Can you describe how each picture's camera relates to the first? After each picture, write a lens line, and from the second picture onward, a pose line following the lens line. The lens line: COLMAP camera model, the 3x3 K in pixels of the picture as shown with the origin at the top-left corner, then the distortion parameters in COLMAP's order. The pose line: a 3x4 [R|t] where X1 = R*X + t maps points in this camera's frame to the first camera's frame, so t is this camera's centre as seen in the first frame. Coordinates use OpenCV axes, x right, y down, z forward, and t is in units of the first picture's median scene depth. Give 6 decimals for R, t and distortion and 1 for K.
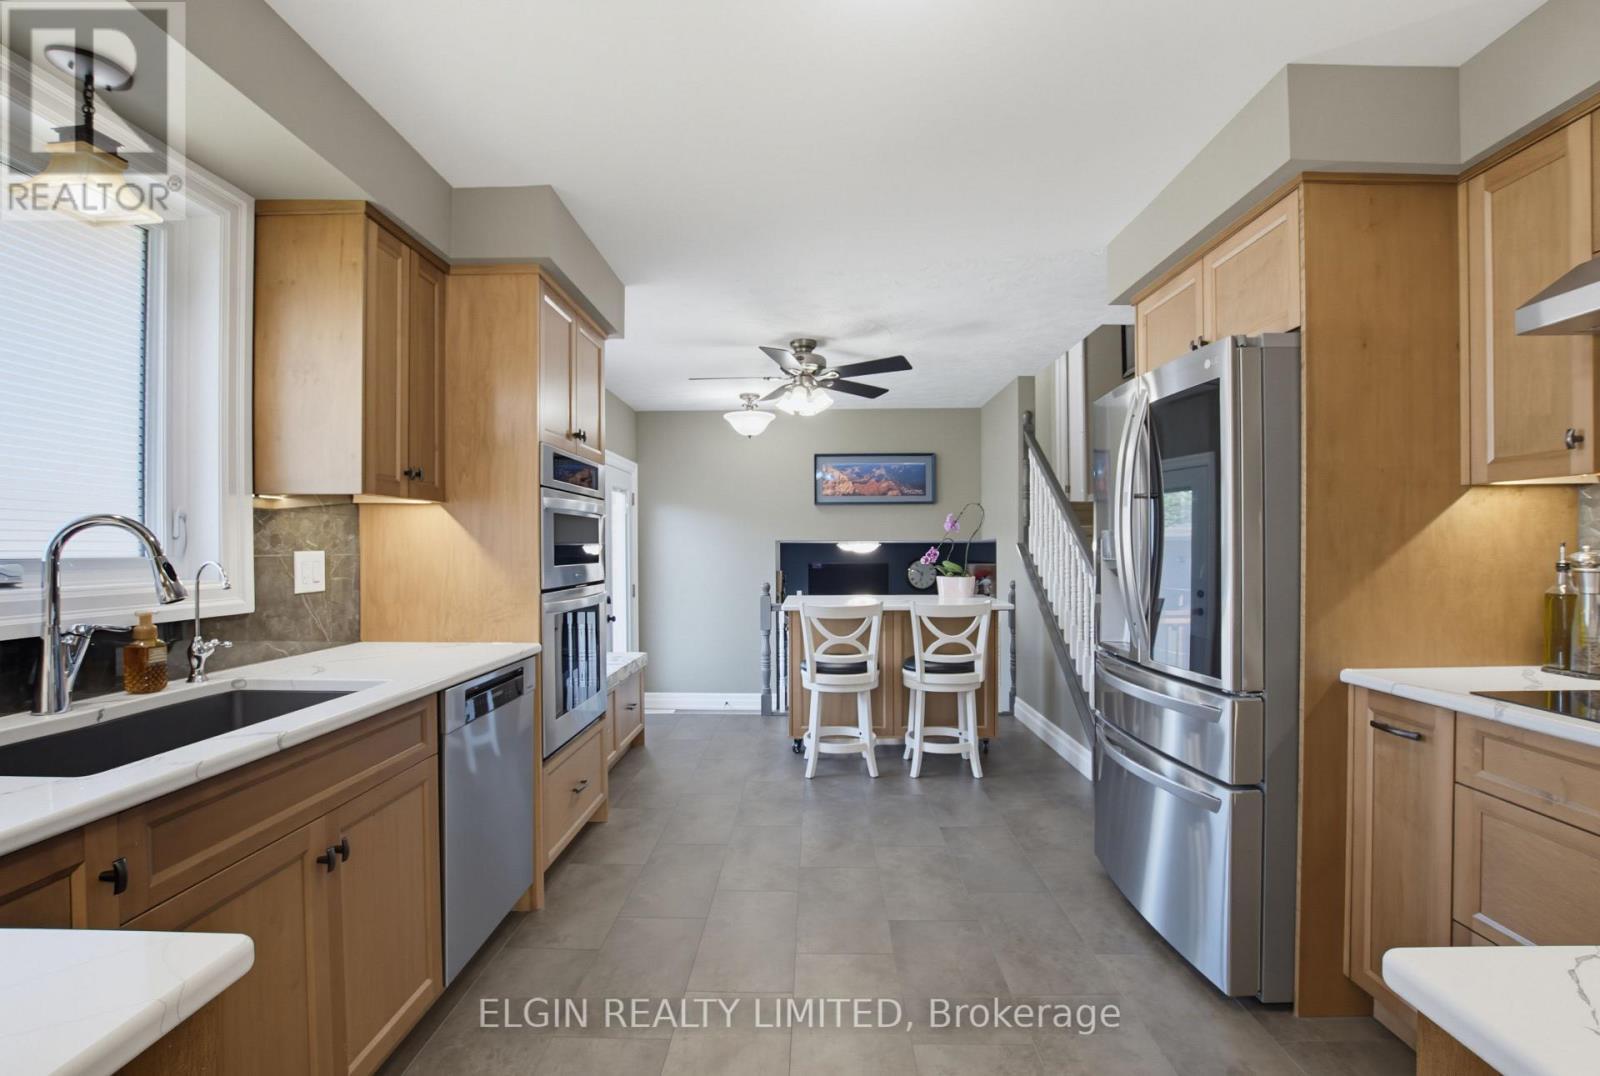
lens RADIAL K [[735.2, 0, 804.0], [0, 735.2, 548.4], [0, 0, 1]] dist [-0.025307, -0.000007]
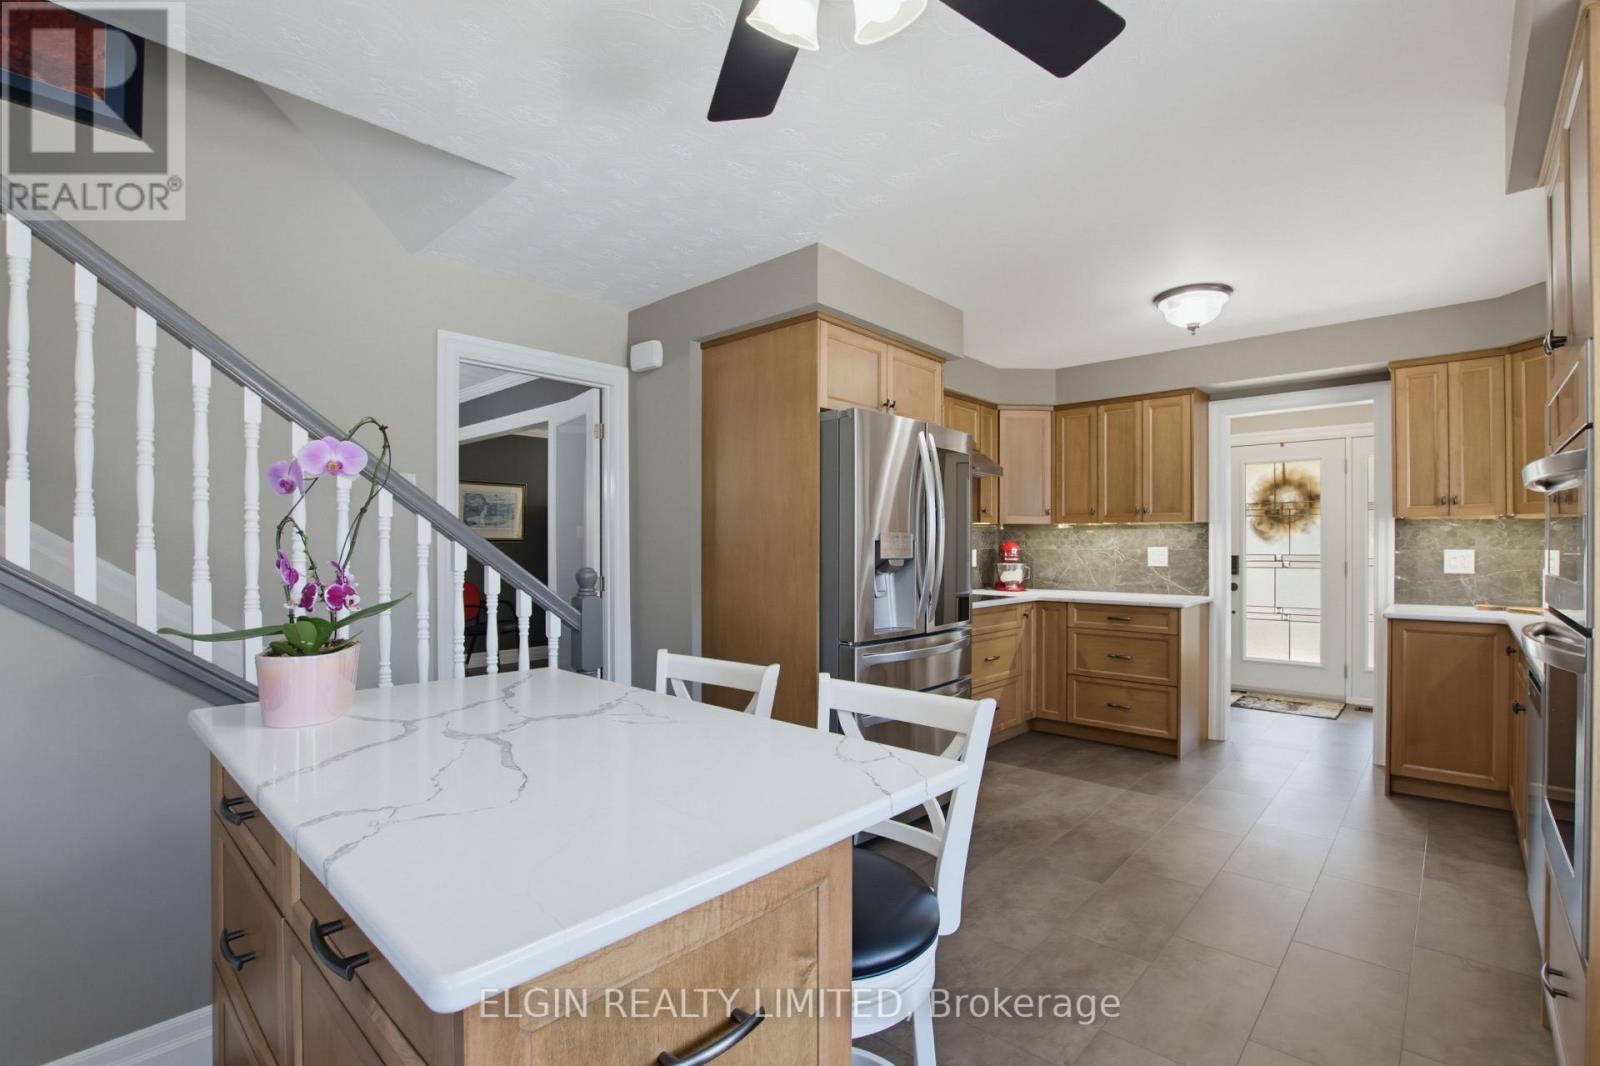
lens RADIAL K [[724.2, 0, 811.5], [0, 724.2, 544.1], [0, 0, 1]] dist [-0.029972, 0.000051]
pose [[-0.746032, 0.006306, 0.665880, -0.173746], [0.005471, 0.999979, -0.003341, -0.003309], [-0.665888, 0.001150, -0.746051, 1.304054]]
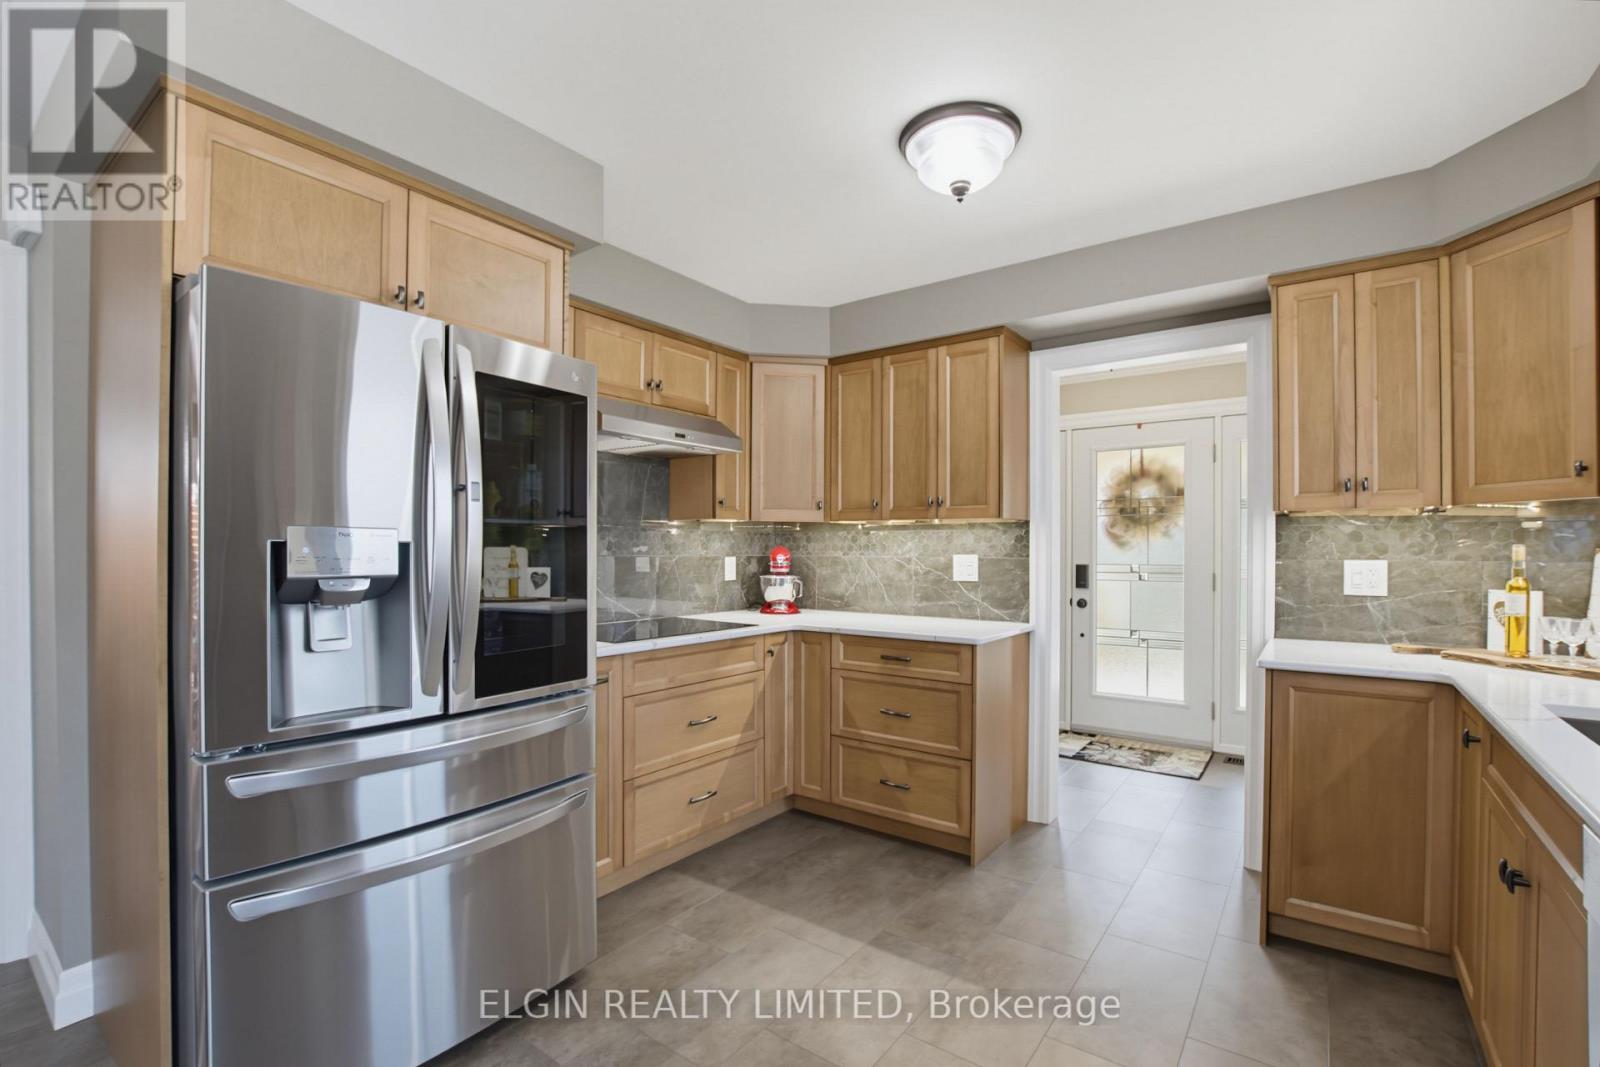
lens RADIAL K [[705.7, 0, 797.0], [0, 705.7, 549.5], [0, 0, 1]] dist [-0.027959, 0.000267]
pose [[-0.805167, 0.002955, 0.593040, -0.147783], [0.001830, 0.999995, -0.002498, -0.003197], [-0.593045, -0.000926, -0.805169, 0.822123]]
